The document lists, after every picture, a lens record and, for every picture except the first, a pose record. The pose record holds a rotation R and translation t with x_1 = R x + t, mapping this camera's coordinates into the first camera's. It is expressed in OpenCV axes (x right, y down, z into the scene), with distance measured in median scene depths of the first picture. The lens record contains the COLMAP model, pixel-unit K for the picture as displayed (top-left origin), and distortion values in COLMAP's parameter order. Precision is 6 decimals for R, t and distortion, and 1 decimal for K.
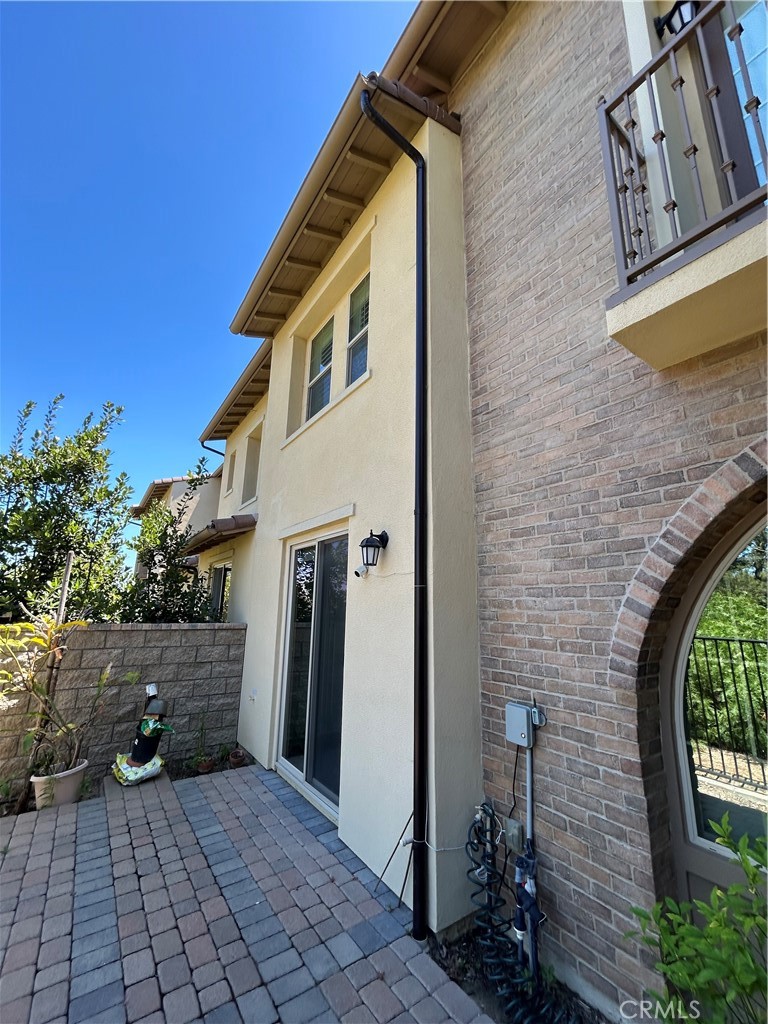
lens RADIAL K [[414.2, 0, 382.9], [0, 414.2, 509.8], [0, 0, 1]] dist [-0.002776, 0.002997]
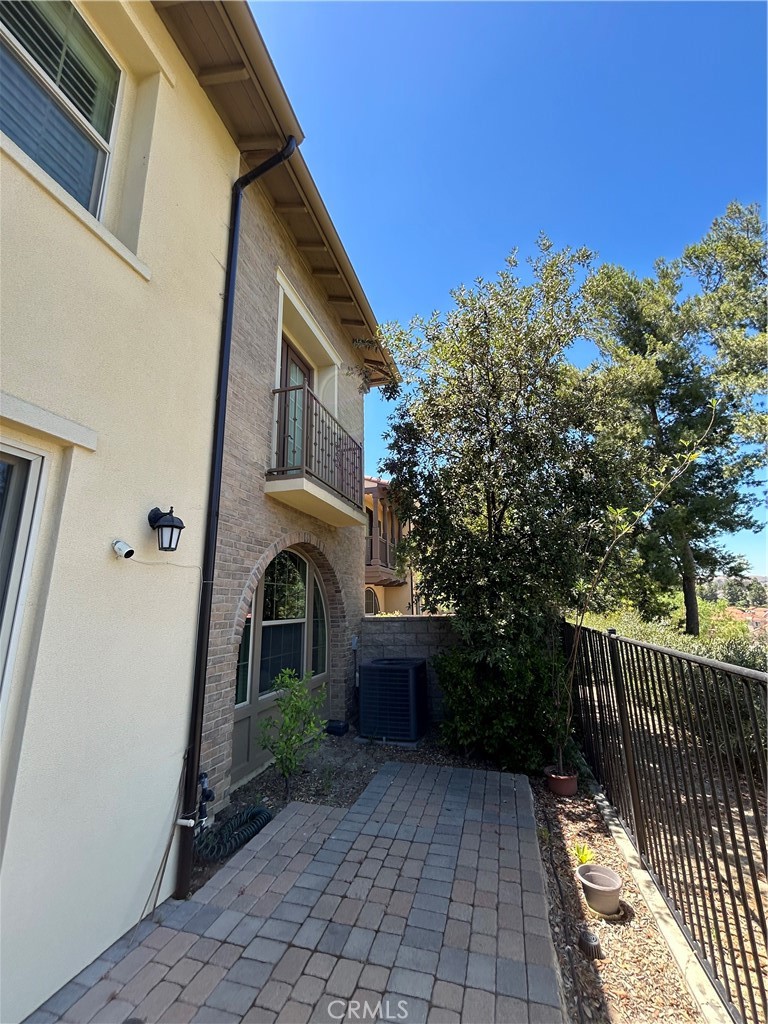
lens RADIAL K [[414.2, 0, 382.9], [0, 414.2, 509.8], [0, 0, 1]] dist [-0.002776, 0.002997]
pose [[-0.627871, 0.171063, 0.759286, -1.377539], [-0.173426, 0.920274, -0.350742, 0.405724], [-0.758750, -0.351900, -0.548146, 1.707495]]
